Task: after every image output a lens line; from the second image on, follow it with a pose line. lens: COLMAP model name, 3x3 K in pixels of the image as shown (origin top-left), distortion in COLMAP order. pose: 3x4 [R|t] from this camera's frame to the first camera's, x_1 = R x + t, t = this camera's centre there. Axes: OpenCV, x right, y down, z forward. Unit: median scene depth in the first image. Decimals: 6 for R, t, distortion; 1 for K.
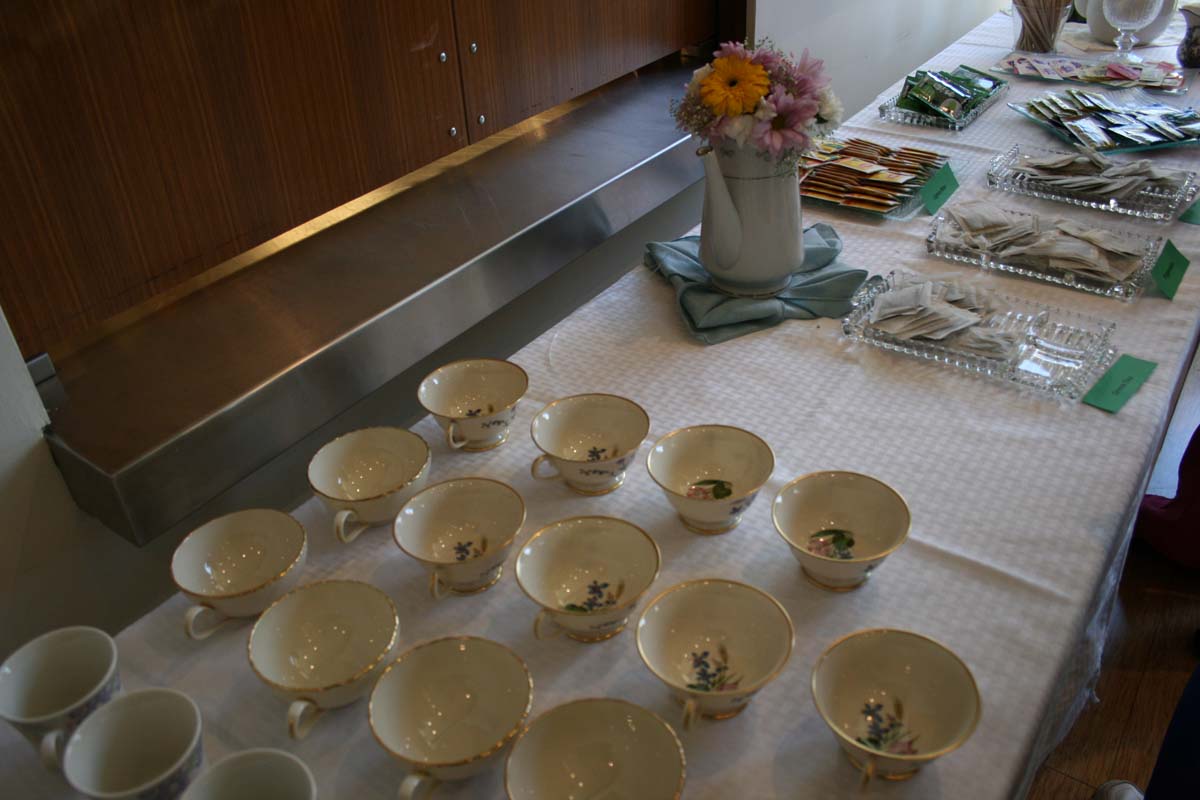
lens RADIAL K [[1012.8, 0, 600.0], [0, 1012.8, 400.0], [0, 0, 1]] dist [-0.159765, 0.122971]
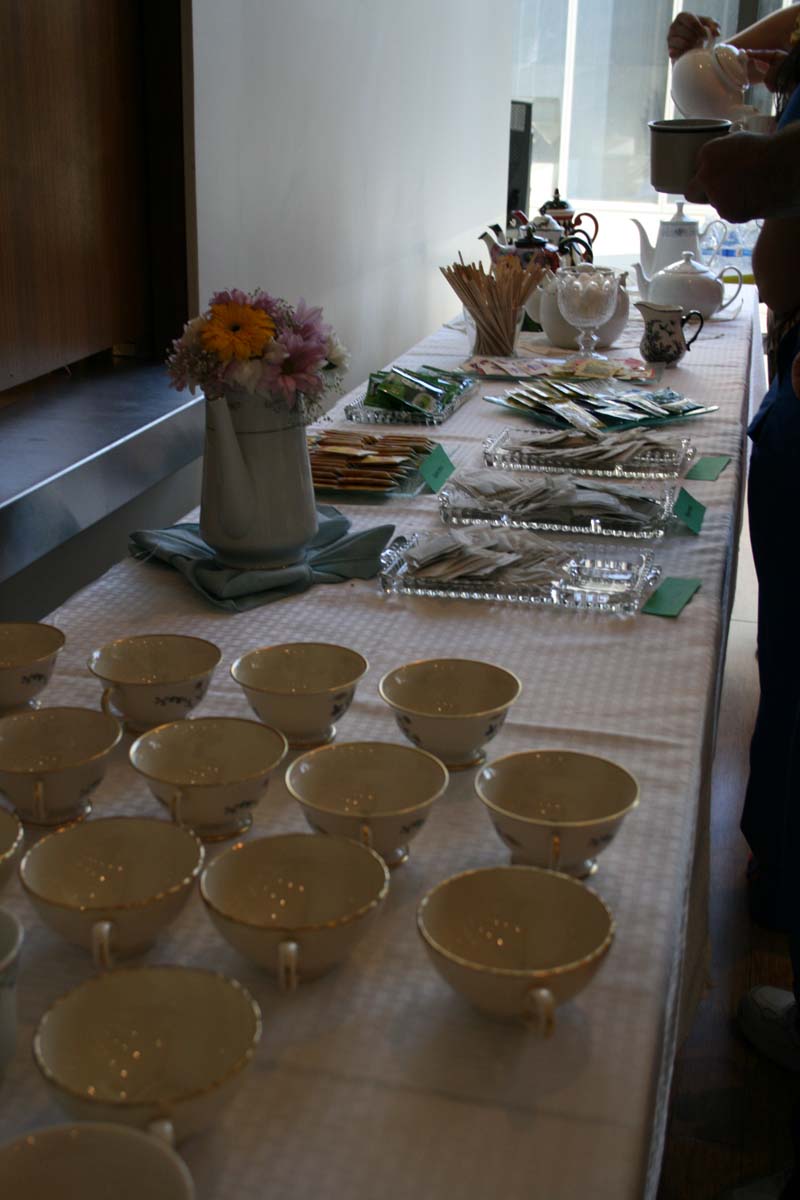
lens RADIAL K [[1525.9, 0, 376.8], [0, 1525.9, 597.5], [0, 0, 1]] dist [-0.056442, 0.028014]
pose [[0.932502, -0.057330, 0.356585, -0.233884], [0.153242, 0.956846, -0.246905, 0.259138], [-0.327042, 0.284884, 0.901047, -0.224192]]
